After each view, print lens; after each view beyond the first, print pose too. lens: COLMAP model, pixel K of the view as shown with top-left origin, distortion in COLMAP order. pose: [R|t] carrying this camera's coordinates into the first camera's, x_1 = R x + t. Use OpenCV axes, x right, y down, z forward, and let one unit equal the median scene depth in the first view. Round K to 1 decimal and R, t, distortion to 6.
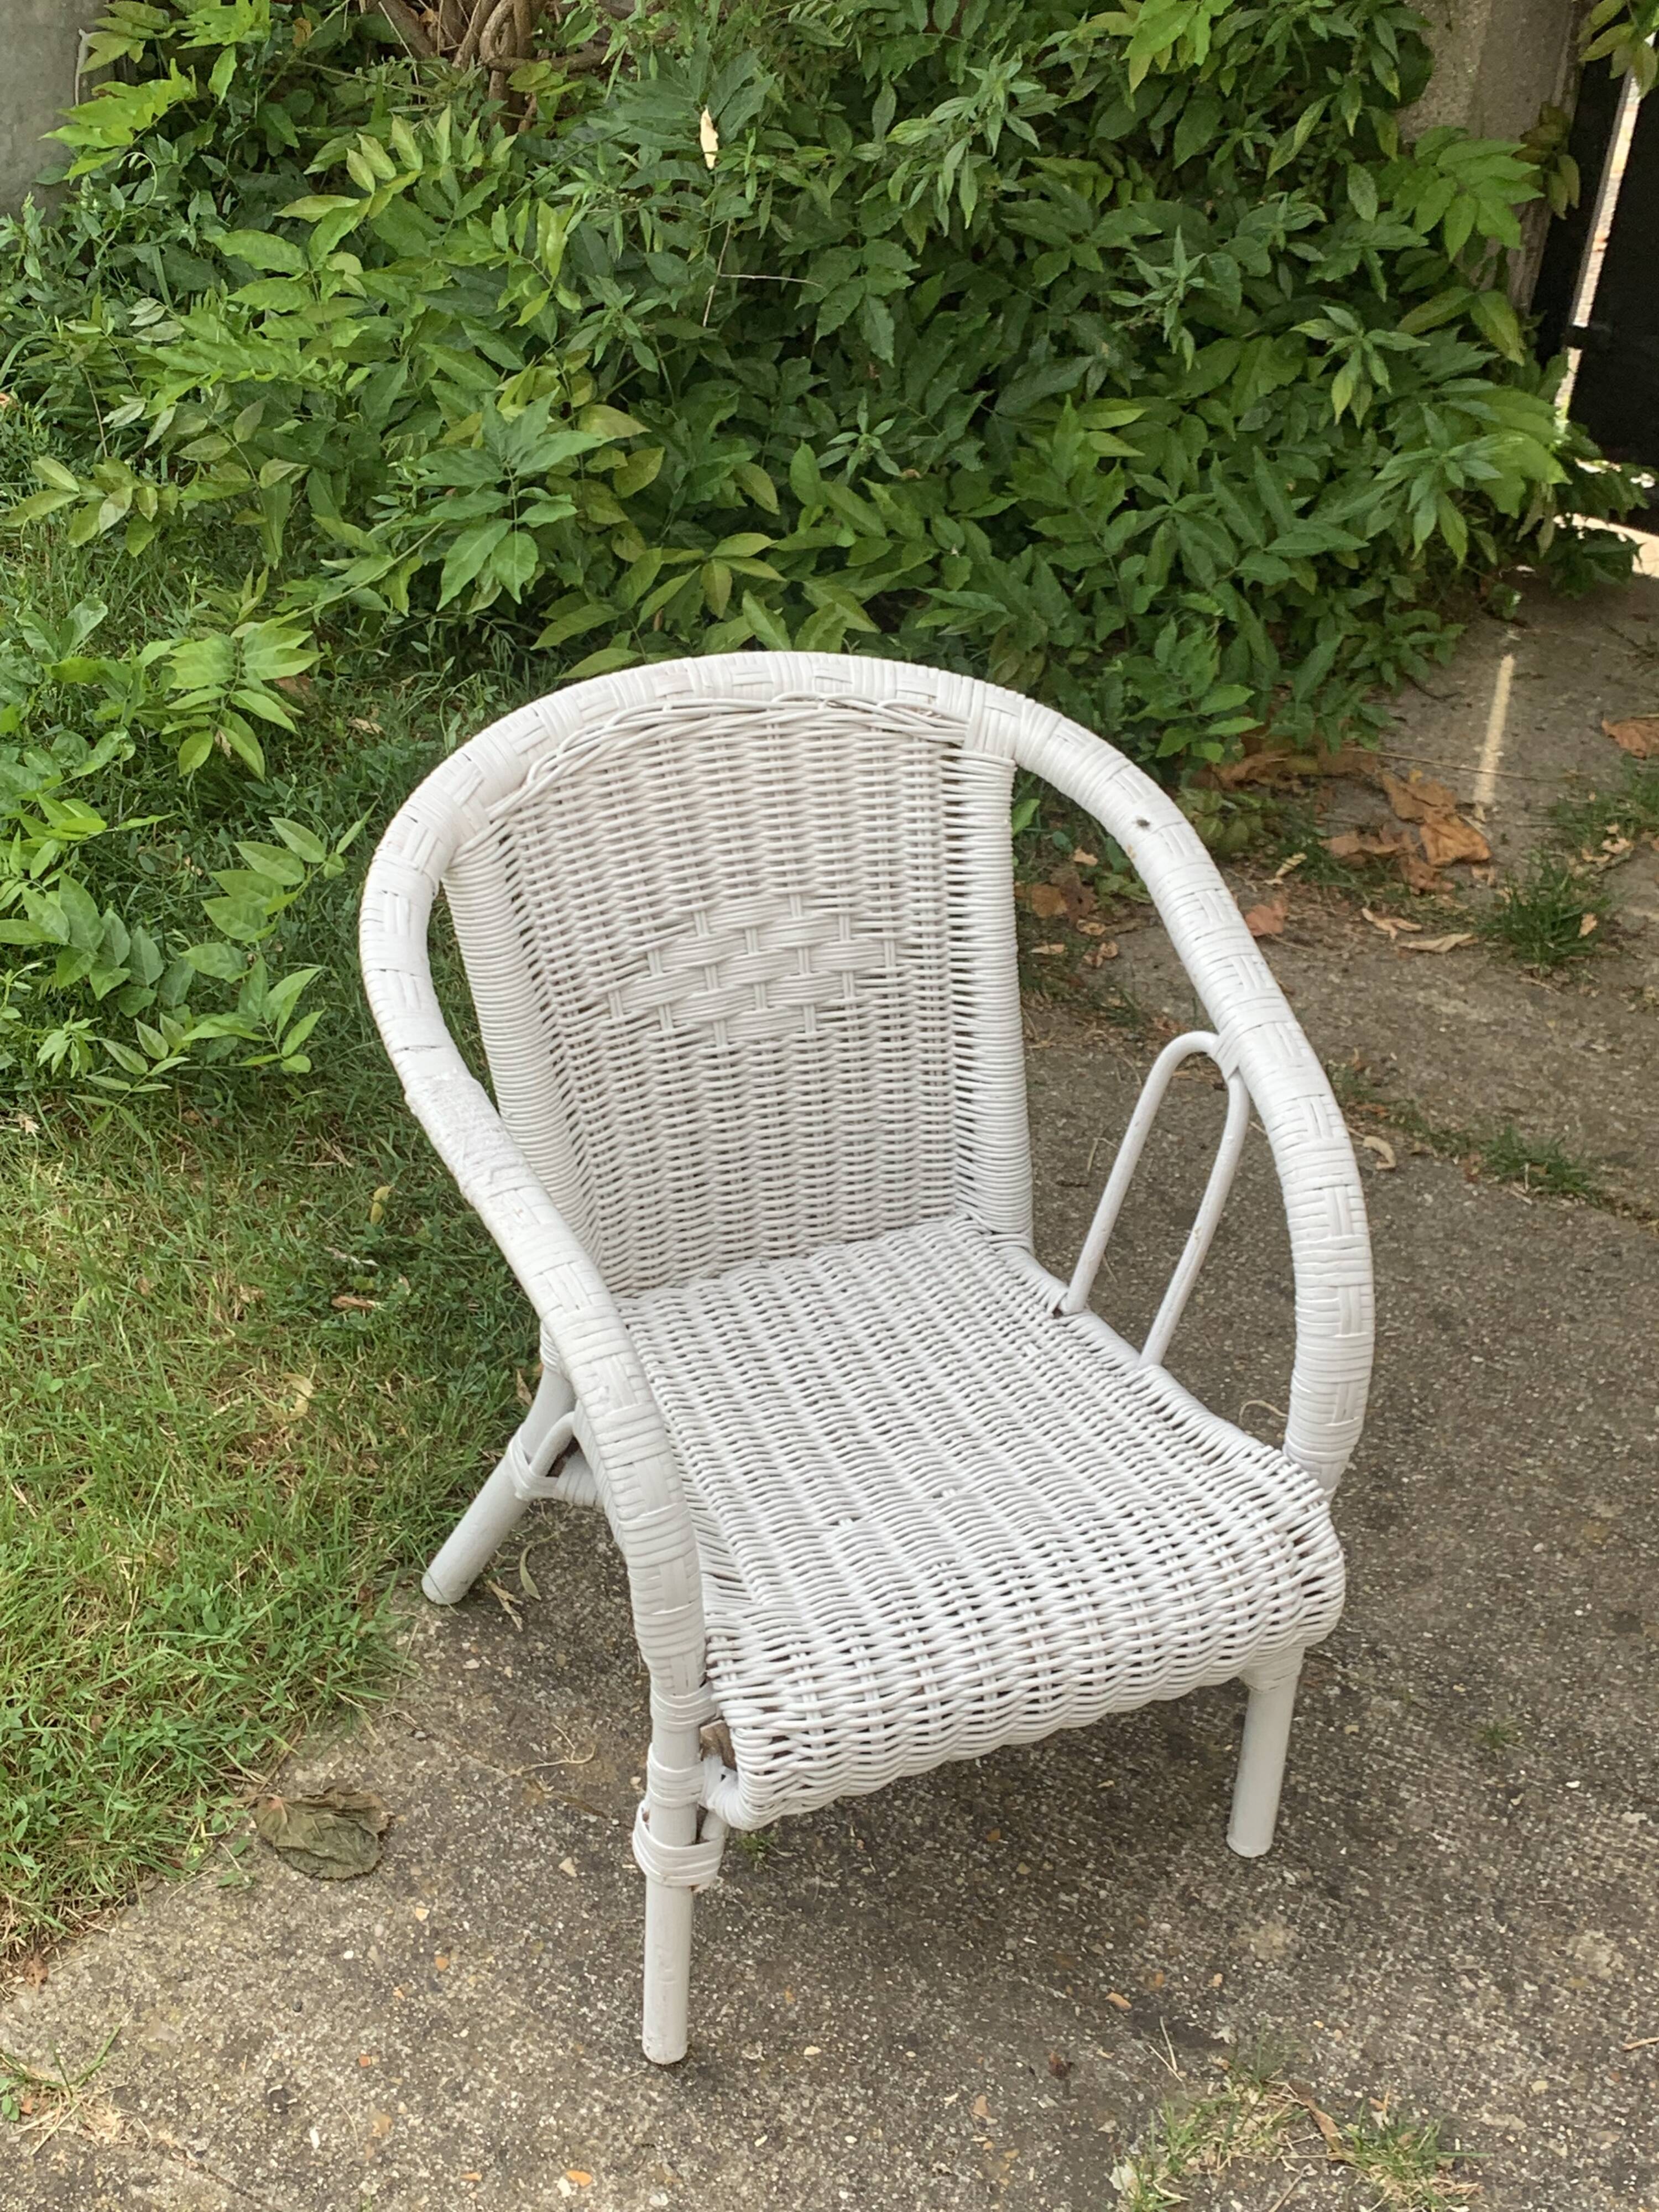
lens RADIAL K [[2812.6, 0, 851.3], [0, 2812.6, 1060.6], [0, 0, 1]] dist [0.201368, -0.640073]
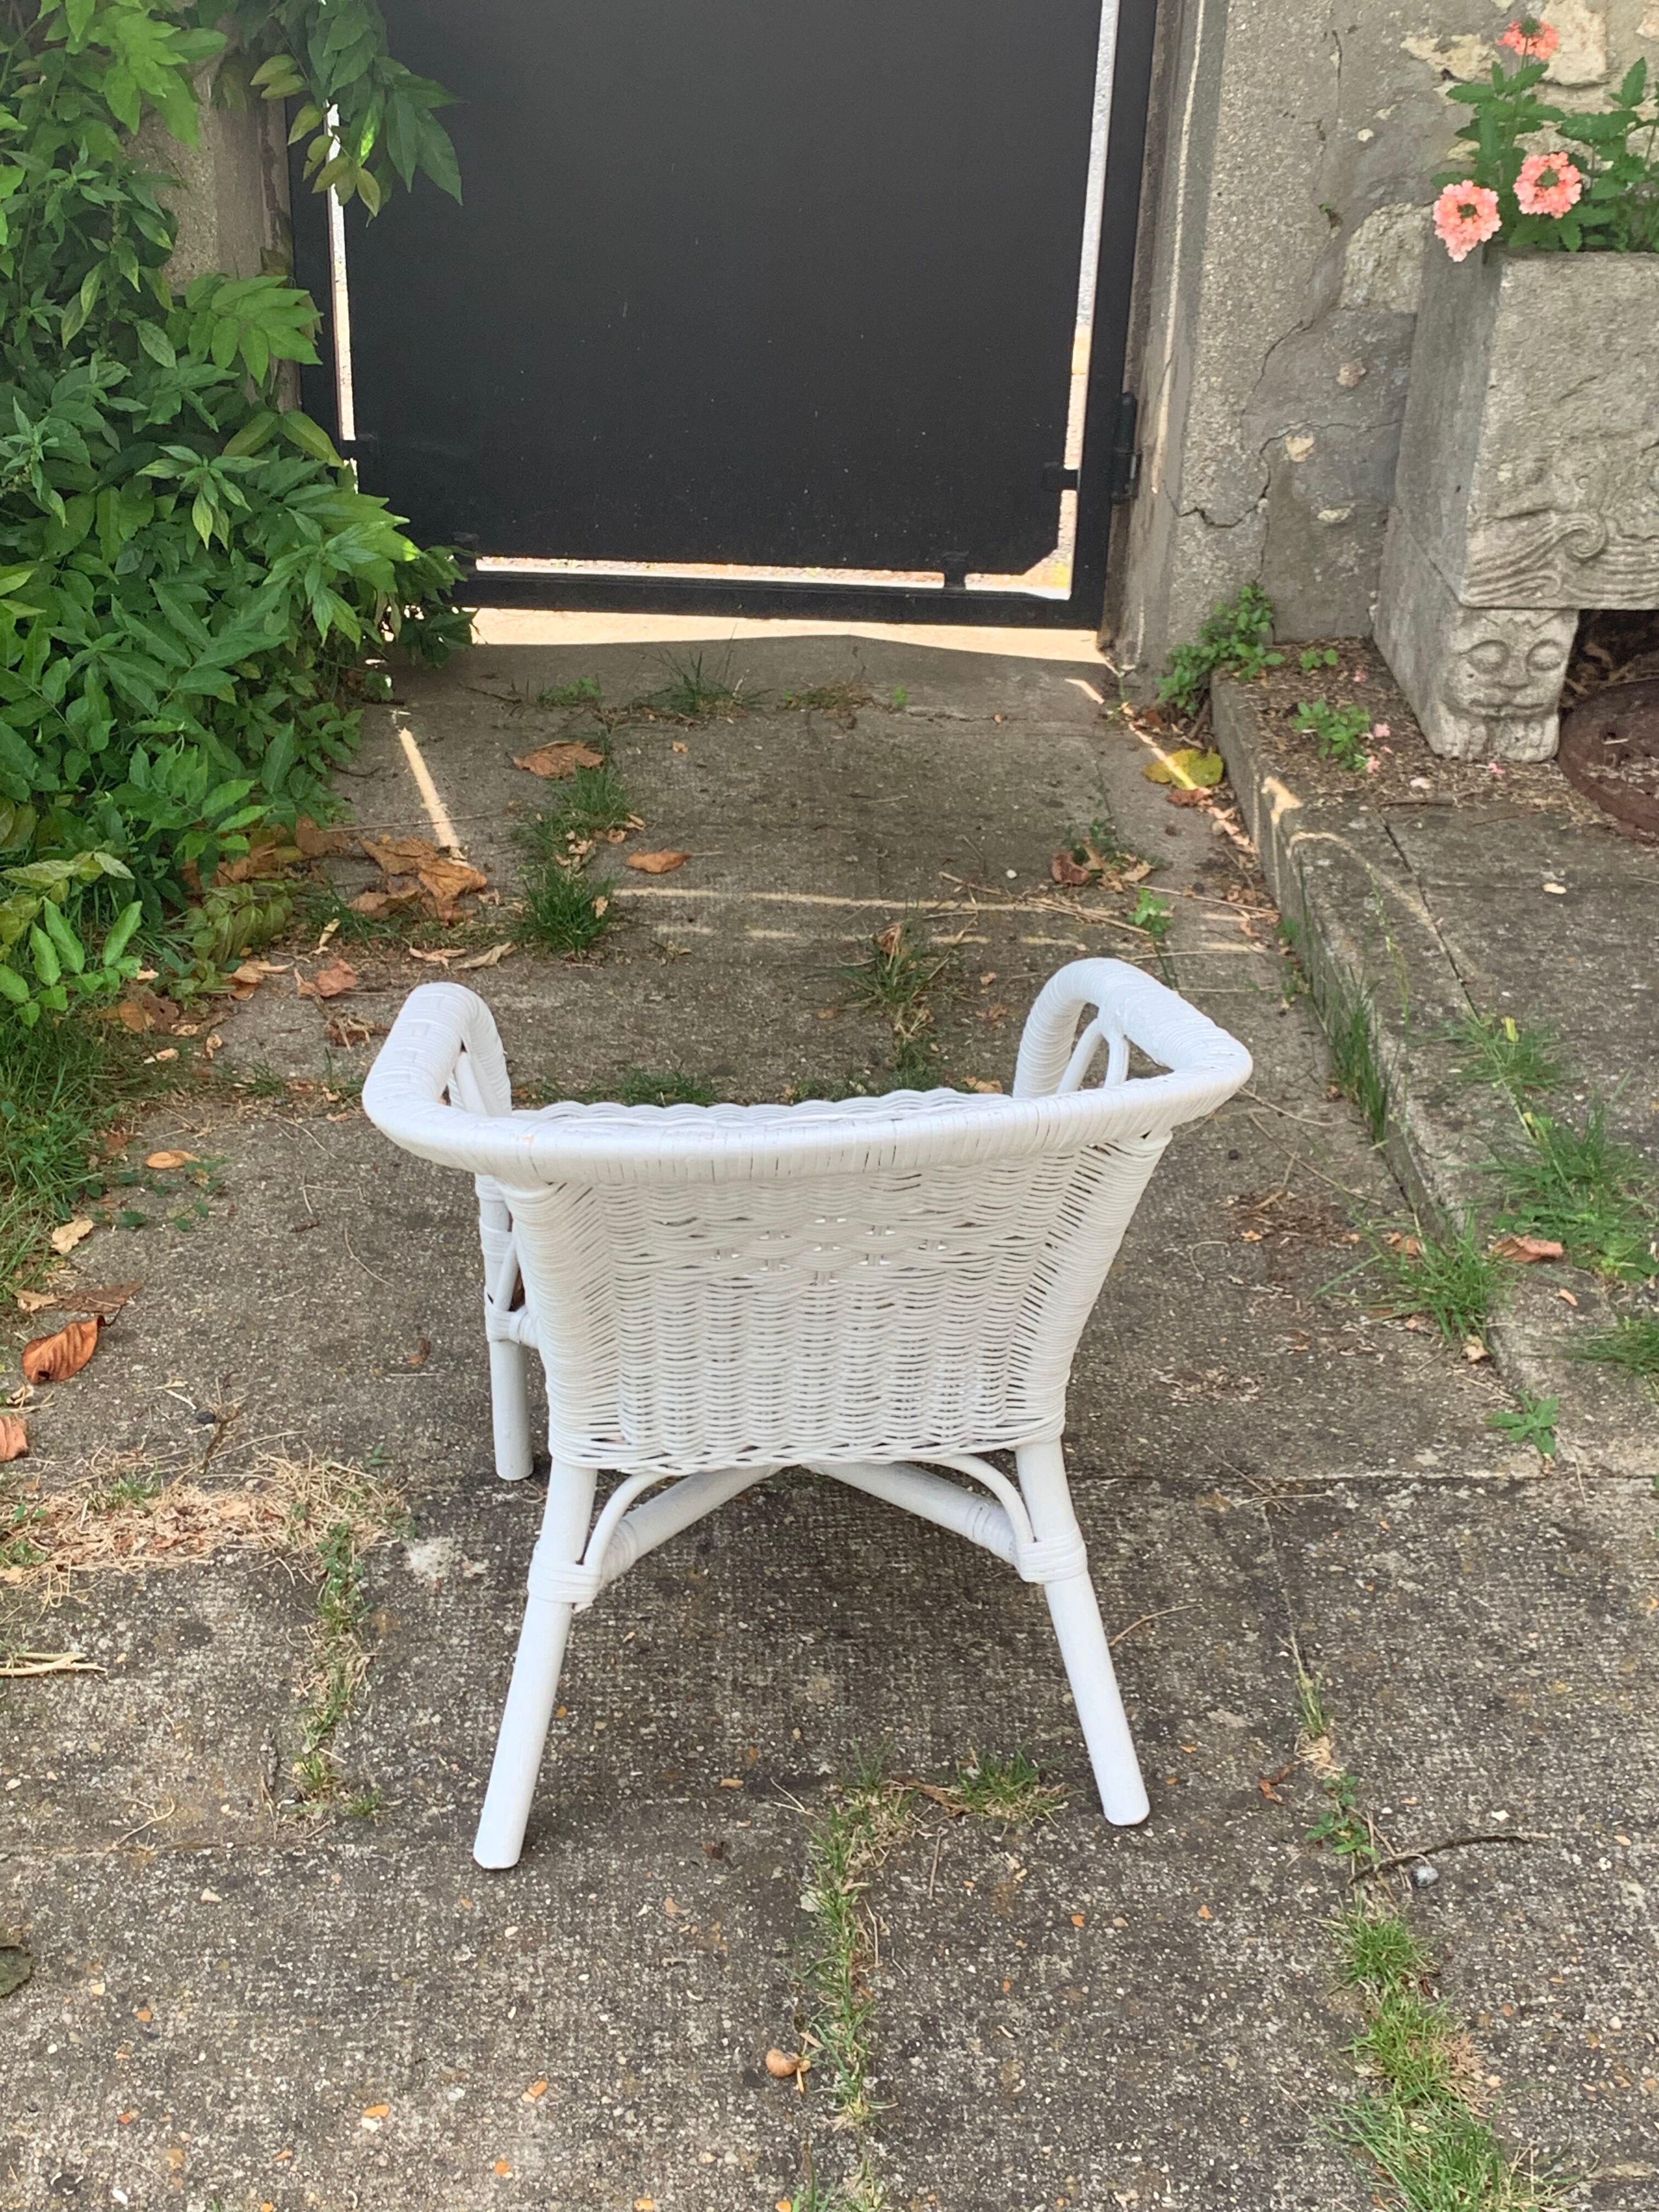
lens RADIAL K [[2812.6, 0, 851.3], [0, 2812.6, 1060.6], [0, 0, 1]] dist [0.201368, -0.640073]
pose [[0.850852, -0.289521, 0.438438, -0.265983], [0.323807, 0.946116, -0.003631, 0.074470], [-0.413762, 0.145059, 0.898754, -0.072366]]
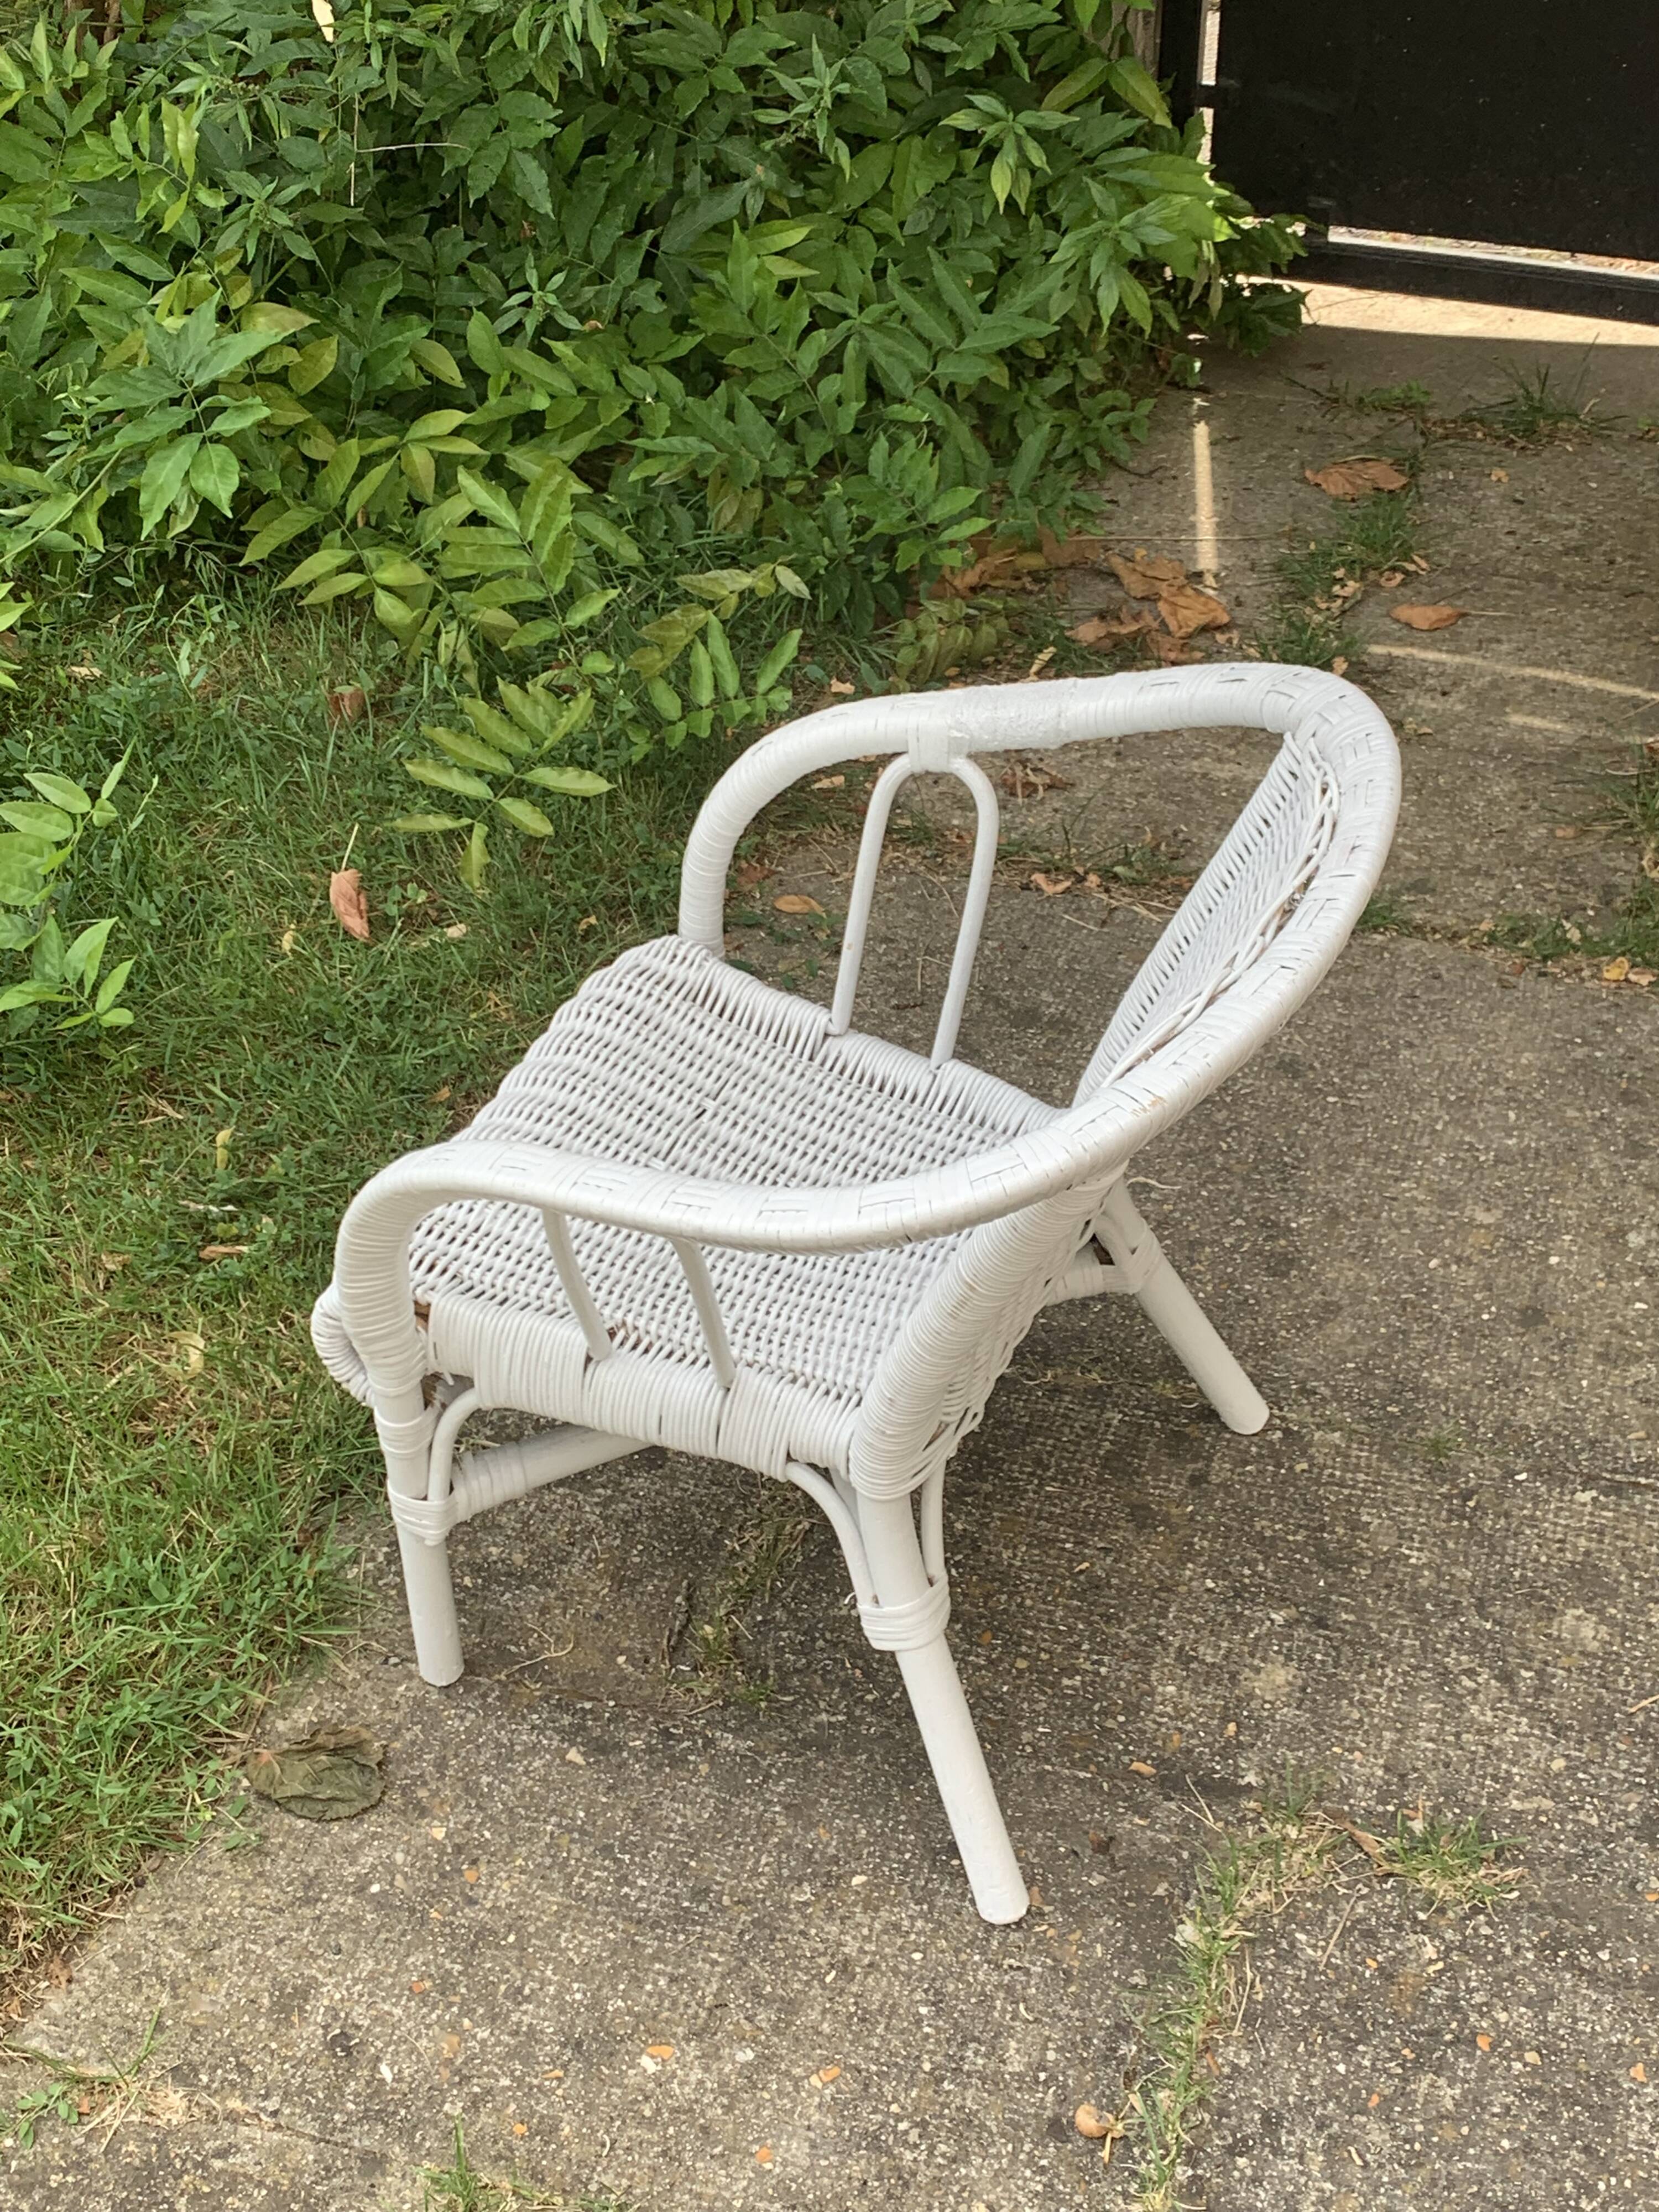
lens RADIAL K [[2812.4, 0, 864.6], [0, 2812.4, 1068.5], [0, 0, 1]] dist [0.219026, -0.736275]
pose [[0.977703, -0.182027, 0.104704, -0.060595], [0.177272, 0.982727, 0.053136, 0.013696], [-0.112567, -0.033390, 0.993083, 0.016282]]
